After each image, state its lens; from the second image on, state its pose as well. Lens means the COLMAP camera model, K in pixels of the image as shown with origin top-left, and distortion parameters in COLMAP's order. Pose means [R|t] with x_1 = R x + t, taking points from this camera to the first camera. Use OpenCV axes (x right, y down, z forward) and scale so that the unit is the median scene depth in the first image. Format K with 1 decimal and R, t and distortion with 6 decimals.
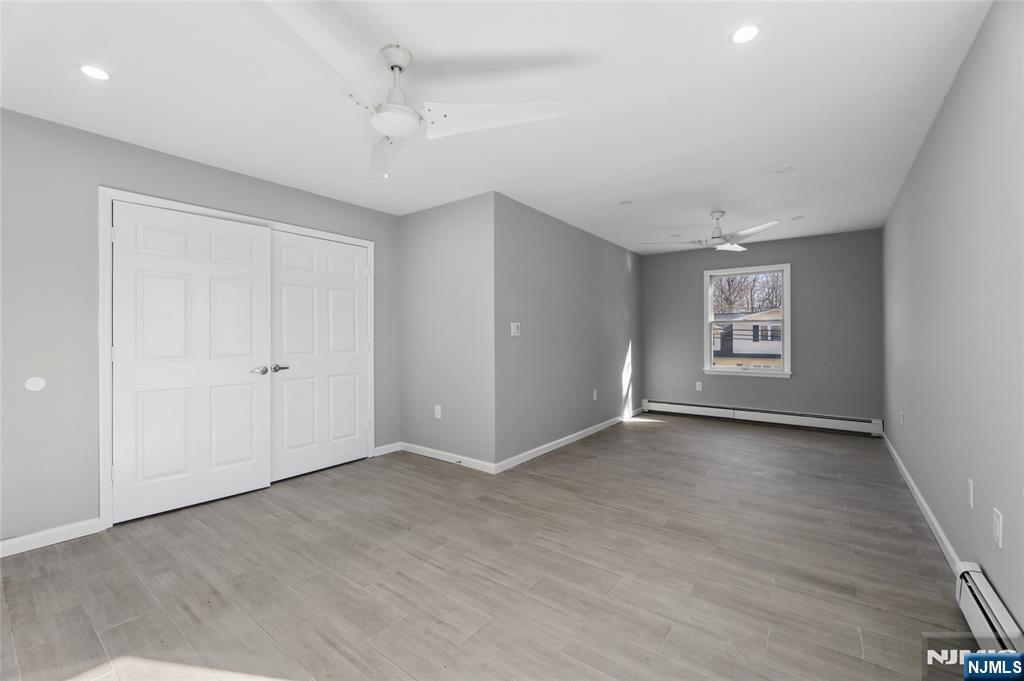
lens RADIAL K [[417.7, 0, 507.7], [0, 417.7, 339.1], [0, 0, 1]] dist [-0.005904, 0.000419]
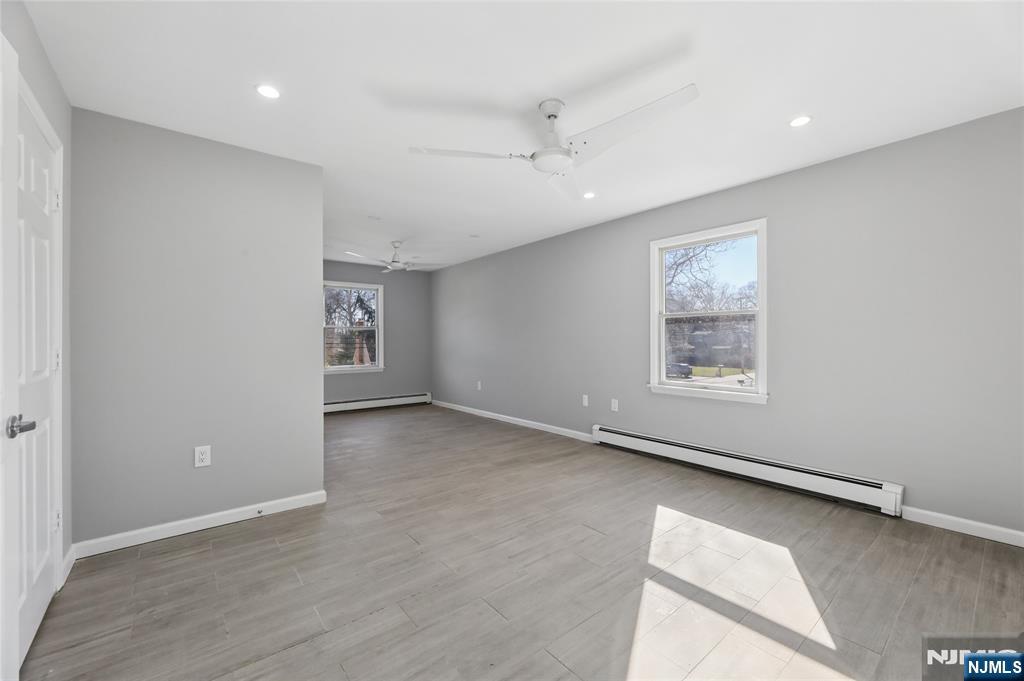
lens RADIAL K [[417.7, 0, 506.0], [0, 417.7, 339.0], [0, 0, 1]] dist [-0.005904, 0.000419]
pose [[0.242975, 0.001434, 0.970031, -1.022743], [0.010353, 0.999938, -0.004072, -0.000226], [-0.969977, 0.011032, 0.242945, 0.577809]]
